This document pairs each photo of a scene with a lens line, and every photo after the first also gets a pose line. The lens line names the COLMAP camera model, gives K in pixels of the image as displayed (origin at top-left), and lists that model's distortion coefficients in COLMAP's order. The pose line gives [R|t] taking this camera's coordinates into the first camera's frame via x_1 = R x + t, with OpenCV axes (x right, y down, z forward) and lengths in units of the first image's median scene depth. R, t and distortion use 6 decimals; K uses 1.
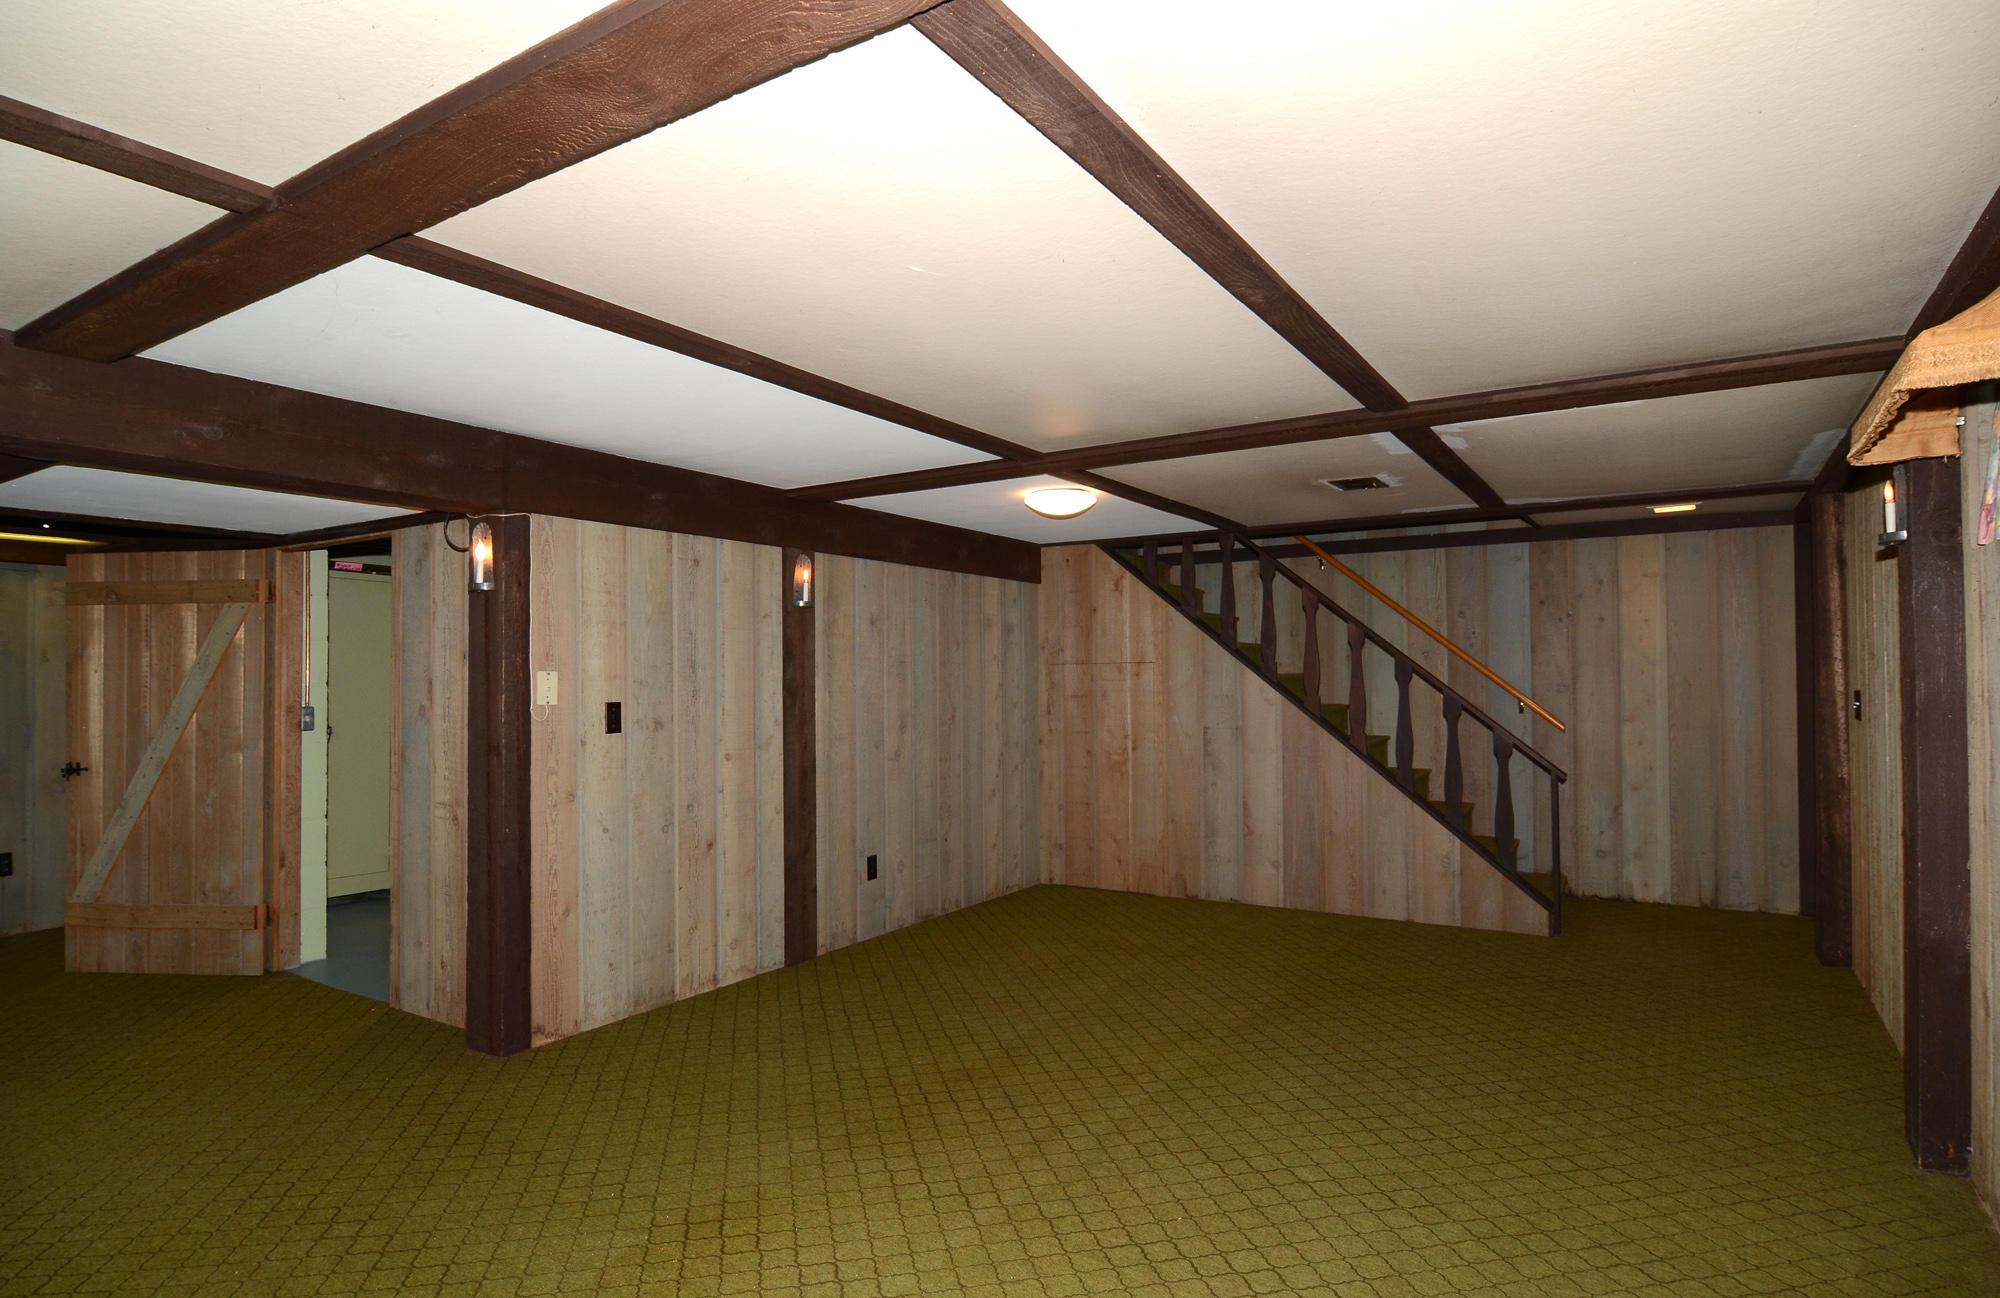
lens RADIAL K [[1078.5, 0, 997.9], [0, 1078.5, 654.4], [0, 0, 1]] dist [-0.025385, -0.002375]
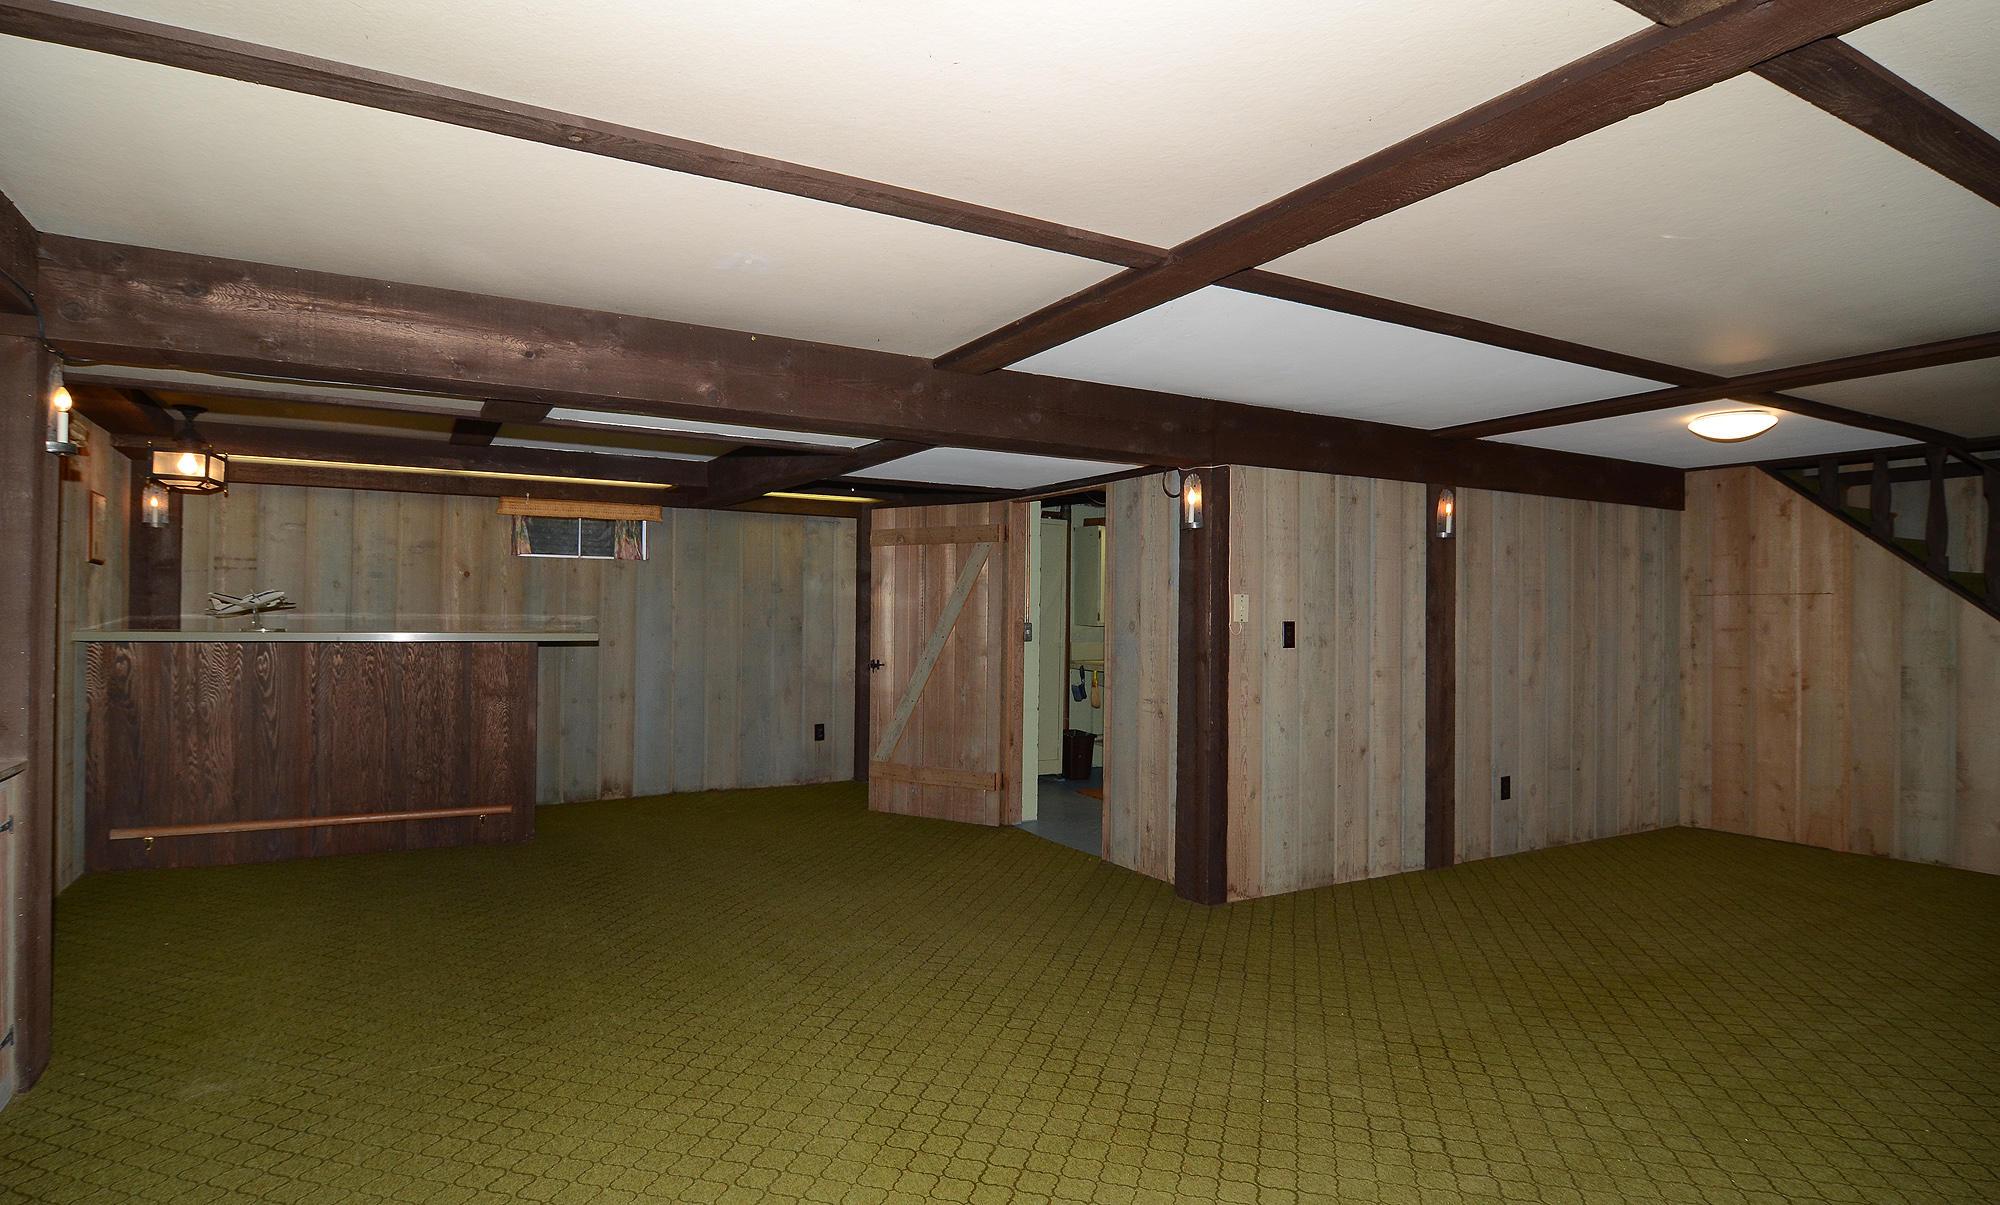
lens RADIAL K [[1054.2, 0, 996.0], [0, 1054.2, 600.3], [0, 0, 1]] dist [-0.021679, -0.005798]
pose [[0.877748, 0.008579, -0.479046, -0.080950], [-0.003660, 0.999931, 0.011200, 0.008773], [0.479109, -0.008077, 0.877718, -0.151016]]
